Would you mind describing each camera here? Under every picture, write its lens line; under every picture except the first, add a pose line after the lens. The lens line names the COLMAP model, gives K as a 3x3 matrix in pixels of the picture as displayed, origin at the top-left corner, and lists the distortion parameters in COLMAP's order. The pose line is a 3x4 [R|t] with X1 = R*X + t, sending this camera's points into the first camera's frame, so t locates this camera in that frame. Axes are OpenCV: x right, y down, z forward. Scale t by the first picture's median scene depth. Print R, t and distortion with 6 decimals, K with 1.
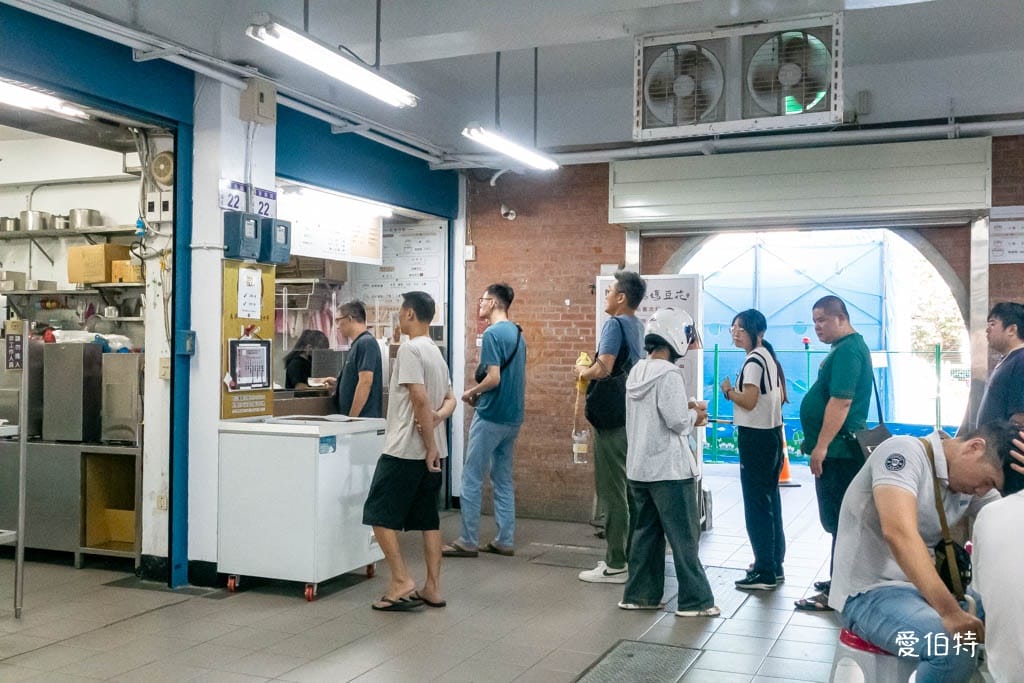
lens RADIAL K [[1047.7, 0, 512.0], [0, 1047.7, 341.5], [0, 0, 1]] dist [0.023743, -0.004432]
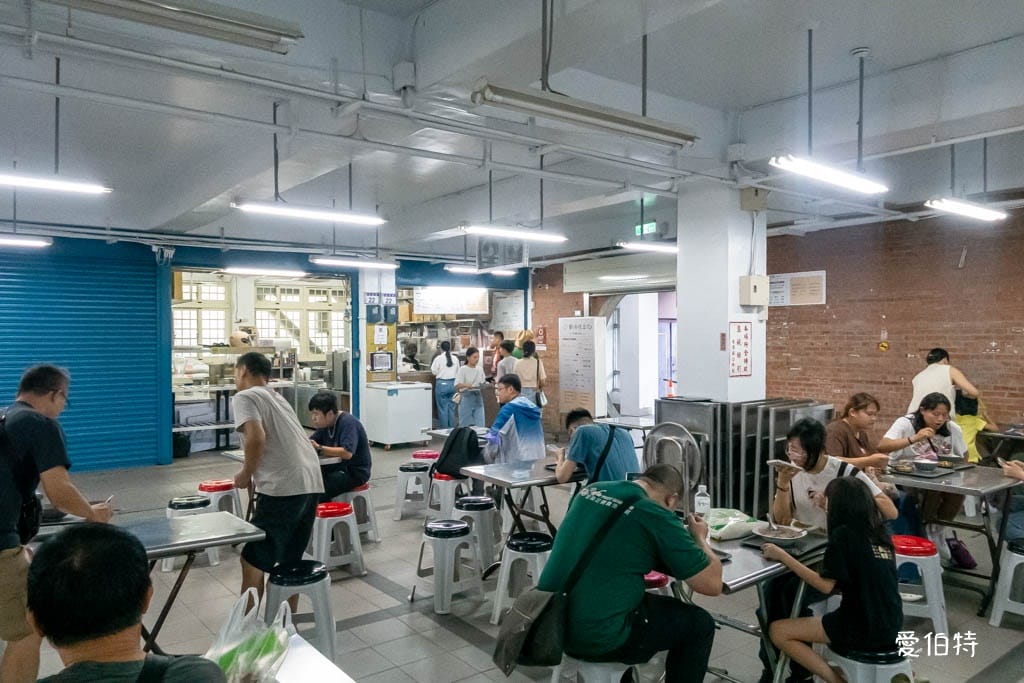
lens RADIAL K [[724.5, 0, 512.0], [0, 724.5, 341.5], [0, 0, 1]] dist [0.012591, 0.000048]
pose [[0.868854, -0.011239, -0.494942, 0.901990], [0.019962, 0.999725, 0.012342, -0.043466], [0.494667, -0.020604, 0.868839, -0.399838]]
